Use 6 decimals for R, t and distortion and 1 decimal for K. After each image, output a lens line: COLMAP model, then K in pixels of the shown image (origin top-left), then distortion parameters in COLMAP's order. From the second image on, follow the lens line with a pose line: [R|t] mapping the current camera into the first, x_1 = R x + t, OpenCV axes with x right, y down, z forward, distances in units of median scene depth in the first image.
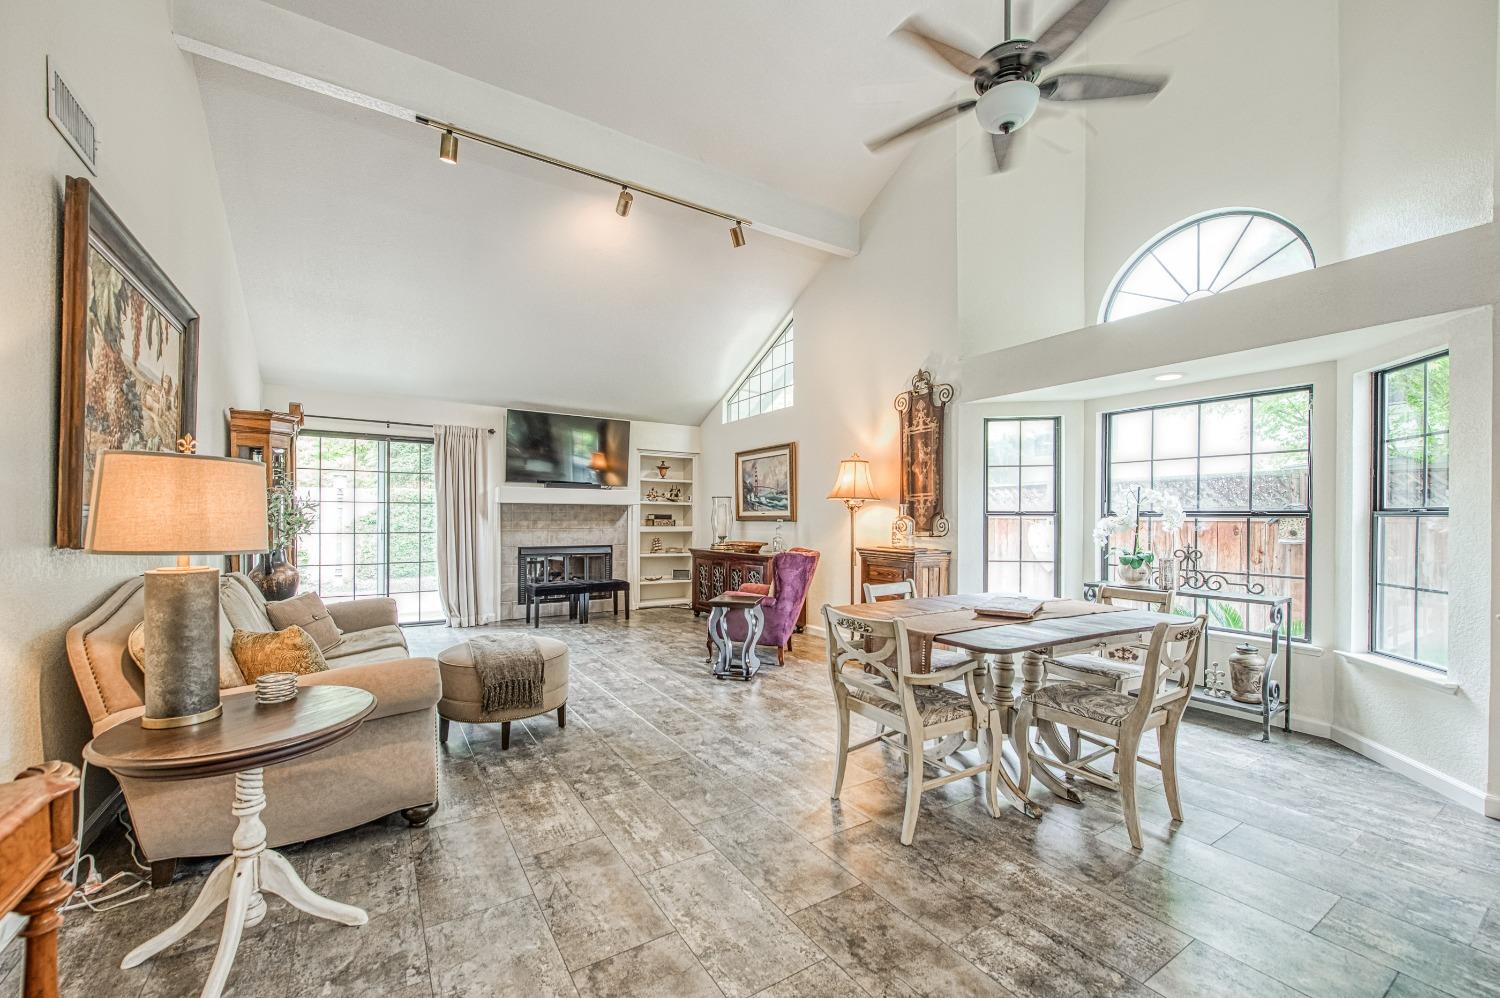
lens RADIAL K [[596.5, 0, 748.3], [0, 596.5, 520.6], [0, 0, 1]] dist [0.000276, -0.000180]
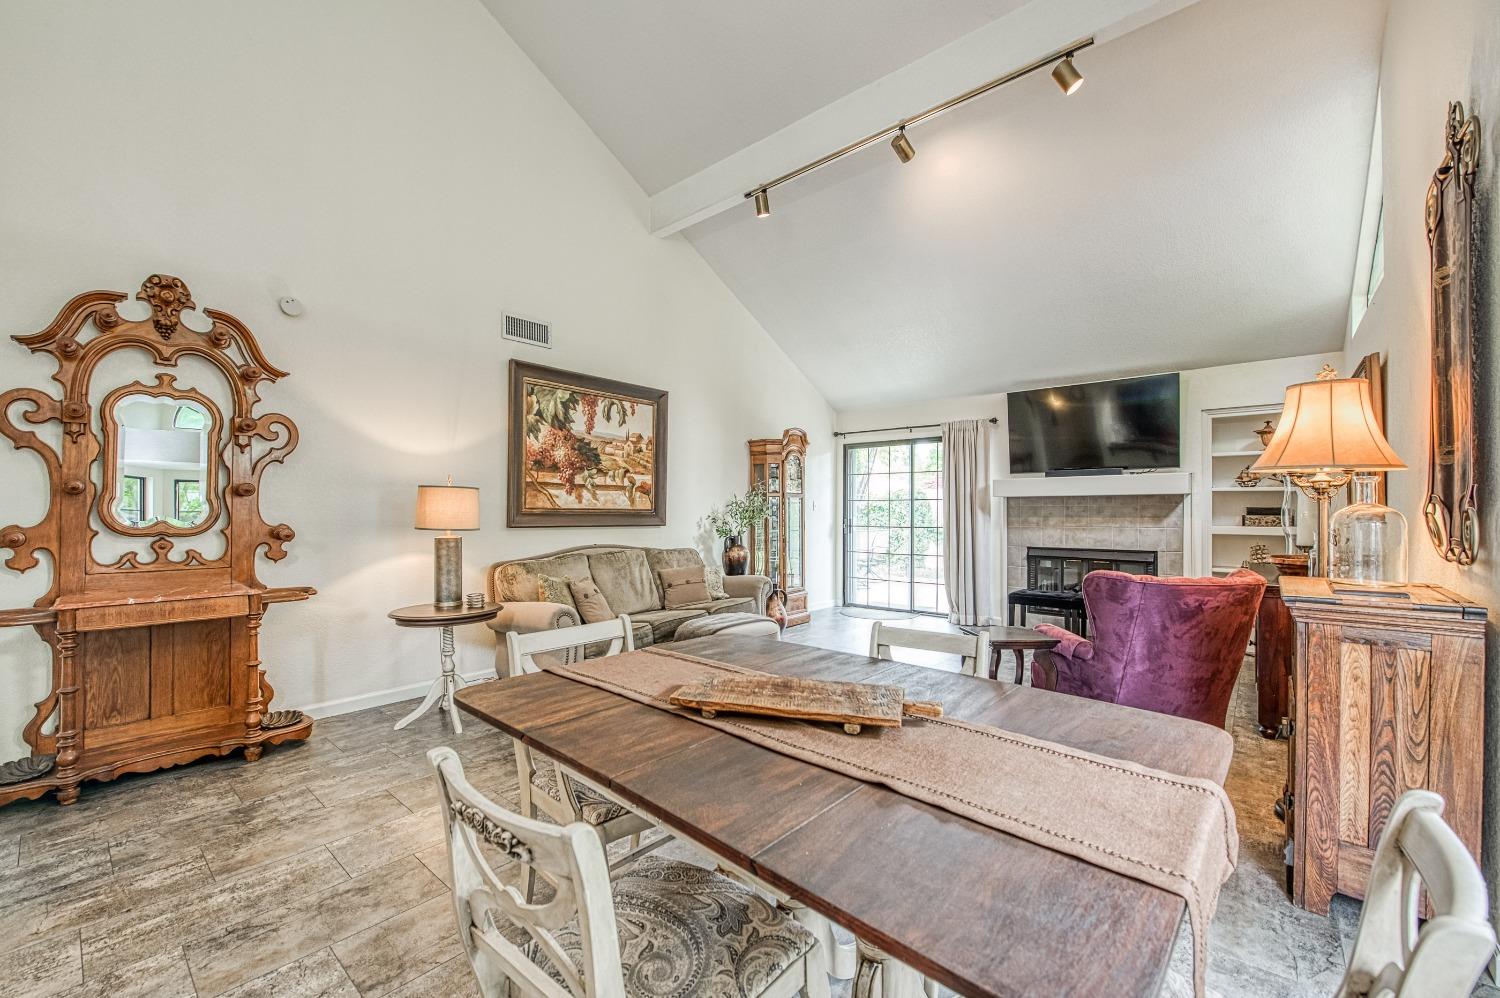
lens RADIAL K [[622.6, 0, 737.5], [0, 622.6, 510.7], [0, 0, 1]] dist [-0.003595, -0.000792]
pose [[0.271582, -0.006283, -0.962395, 0.401364], [-0.003196, 0.999967, -0.007430, -0.000466], [0.962410, 0.005094, 0.271553, 0.361804]]
